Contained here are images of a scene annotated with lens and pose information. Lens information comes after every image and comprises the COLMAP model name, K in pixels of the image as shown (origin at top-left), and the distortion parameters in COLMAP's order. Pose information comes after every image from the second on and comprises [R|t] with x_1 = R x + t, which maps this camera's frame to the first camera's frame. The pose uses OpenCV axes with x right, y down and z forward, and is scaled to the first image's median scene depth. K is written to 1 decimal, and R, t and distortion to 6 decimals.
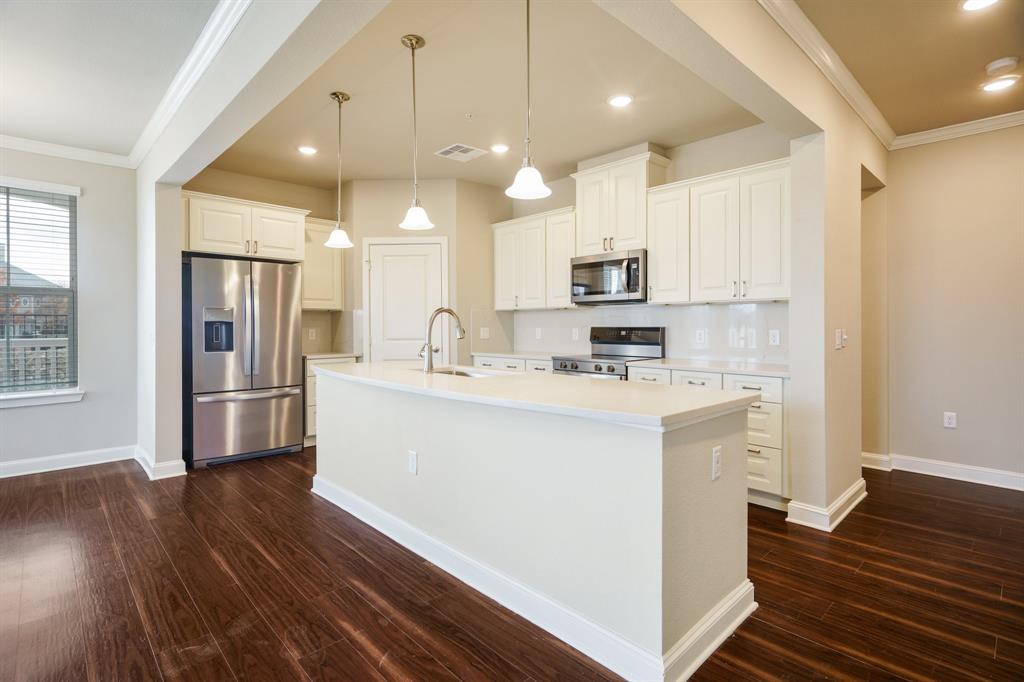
lens RADIAL K [[500.0, 0, 508.2], [0, 500.0, 325.9], [0, 0, 1]] dist [-0.003721, -0.000225]
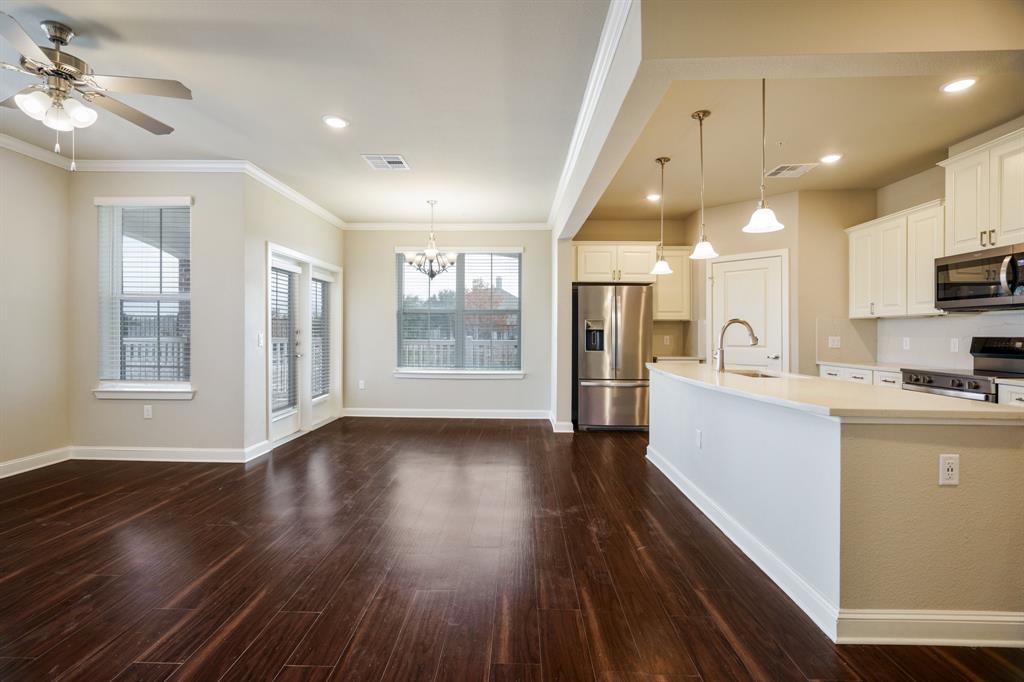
lens RADIAL K [[480.2, 0, 502.4], [0, 480.2, 333.5], [0, 0, 1]] dist [0.001007, 0.000029]
pose [[0.703740, 0.007864, -0.710414, 0.208465], [-0.007726, 0.999964, 0.003416, -0.000658], [0.710416, 0.003085, 0.703775, -0.149943]]
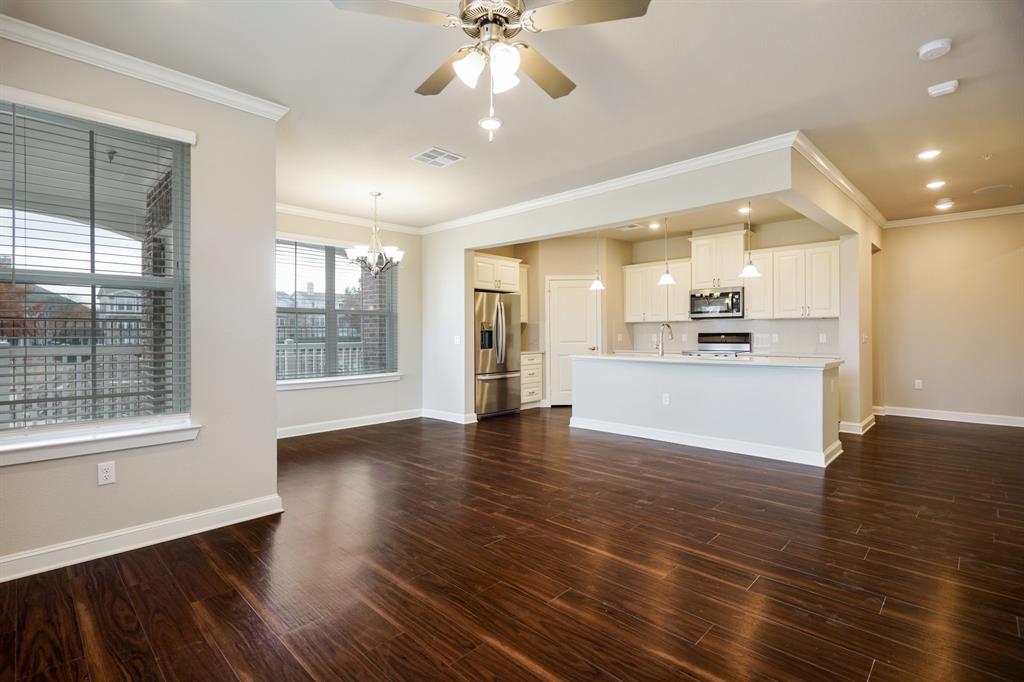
lens RADIAL K [[483.4, 0, 512.0], [0, 483.4, 332.5], [0, 0, 1]] dist [0.002477, -0.000795]
pose [[0.999176, -0.004445, 0.040342, -0.560675], [0.004586, 0.999984, -0.003402, 0.003802], [-0.040326, 0.003584, 0.999180, -0.592054]]
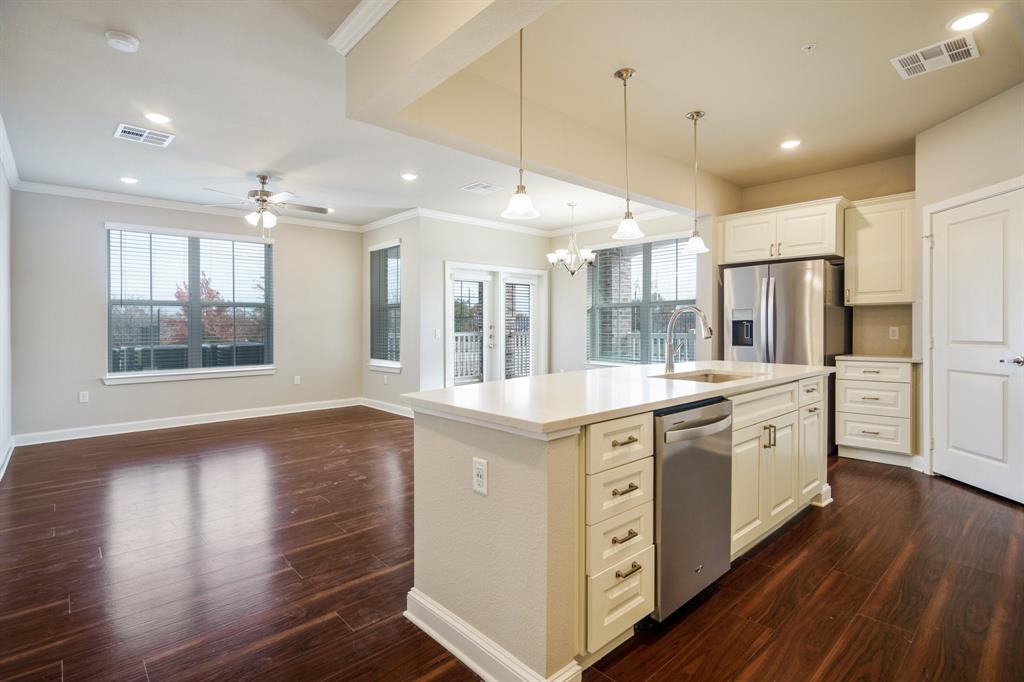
lens RADIAL K [[492.1, 0, 506.6], [0, 492.1, 329.4], [0, 0, 1]] dist [0.000524, -0.000083]
pose [[-0.023998, 0.006988, -0.999688, 0.582911], [0.007352, 0.999950, 0.006814, -0.000233], [0.999685, -0.007186, -0.024048, 0.476947]]
